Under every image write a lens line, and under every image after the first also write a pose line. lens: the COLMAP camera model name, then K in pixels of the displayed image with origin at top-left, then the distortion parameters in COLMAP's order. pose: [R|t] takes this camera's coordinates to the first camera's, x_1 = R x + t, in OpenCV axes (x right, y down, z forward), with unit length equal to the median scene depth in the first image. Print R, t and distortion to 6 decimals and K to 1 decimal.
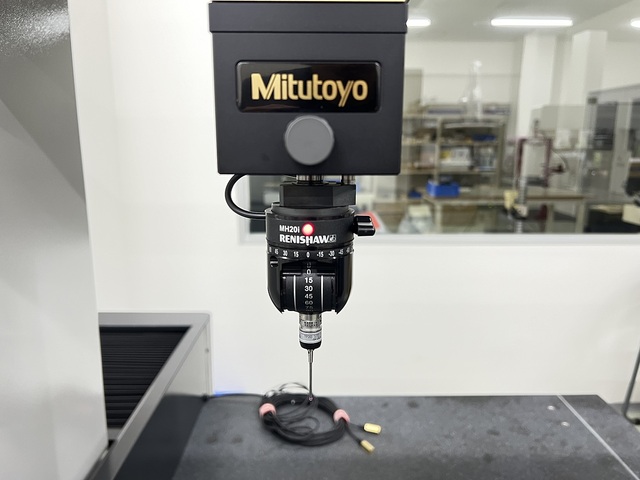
lens RADIAL K [[488.8, 0, 317.0], [0, 488.8, 241.2], [0, 0, 1]] dist [0.045991, -0.056345]
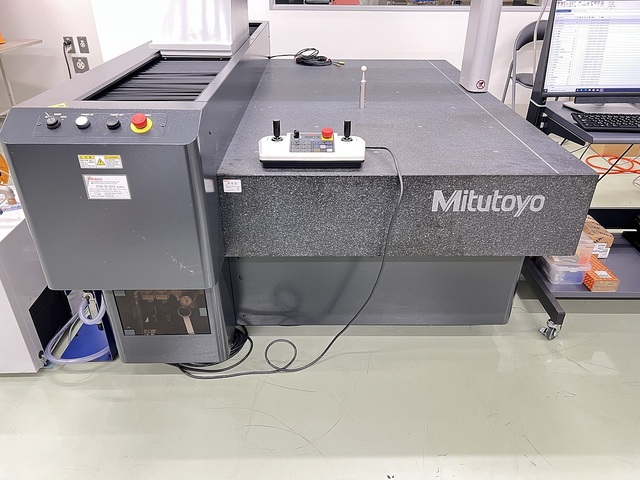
lens RADIAL K [[488.8, 0, 323.0], [0, 488.8, 238.7], [0, 0, 1]] dist [0.045991, -0.056345]
pose [[0.999912, 0.002105, 0.013098, -0.007940], [-0.005998, 0.952384, 0.304842, 0.459022], [-0.011832, -0.304893, 0.952313, -1.530604]]
